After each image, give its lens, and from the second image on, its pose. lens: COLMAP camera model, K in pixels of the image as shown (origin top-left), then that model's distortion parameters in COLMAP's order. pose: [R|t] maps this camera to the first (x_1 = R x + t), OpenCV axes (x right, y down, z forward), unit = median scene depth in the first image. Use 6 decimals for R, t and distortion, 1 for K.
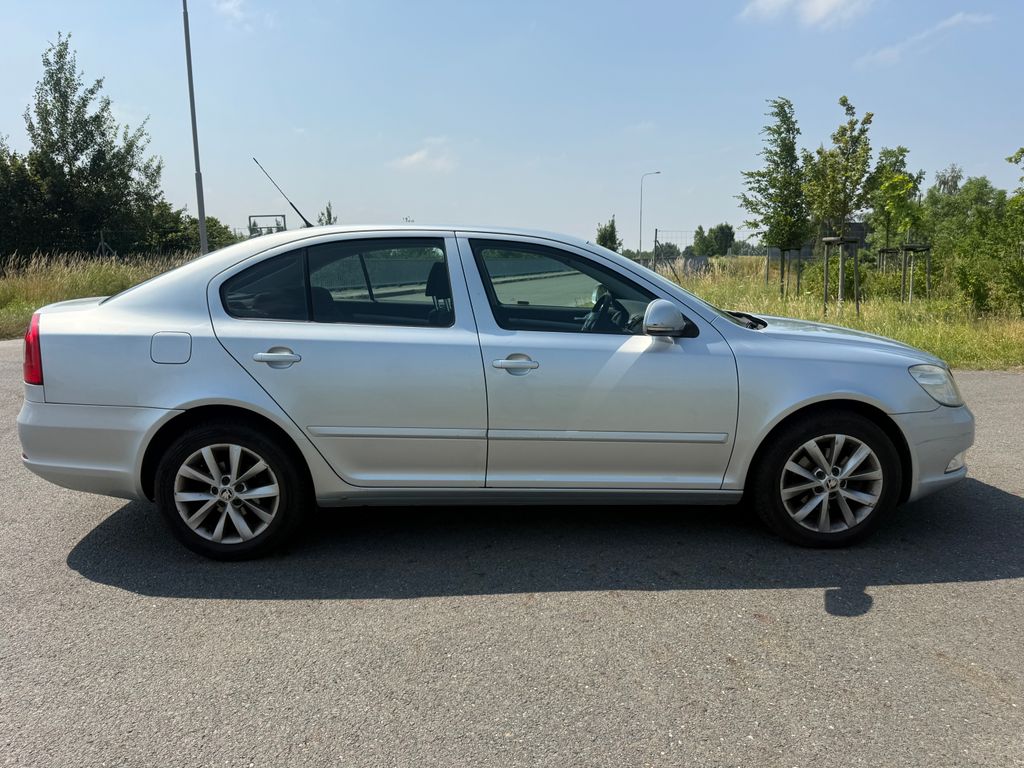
lens RADIAL K [[754.3, 0, 512.0], [0, 754.3, 384.0], [0, 0, 1]] dist [-0.003167, 0.002553]
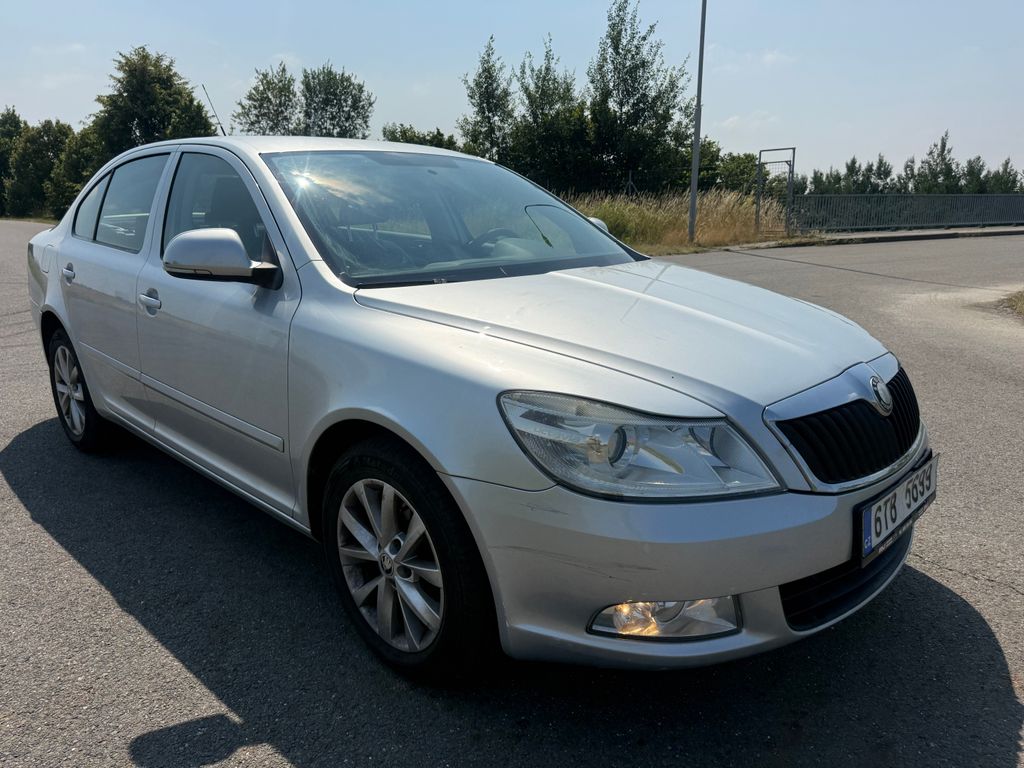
lens RADIAL K [[754.3, 0, 512.0], [0, 754.3, 384.0], [0, 0, 1]] dist [-0.003167, 0.002553]
pose [[0.702336, 0.169495, -0.691372, 0.138134], [-0.116281, 0.985511, 0.123480, -0.014132], [0.702284, -0.006331, 0.711869, 0.103171]]
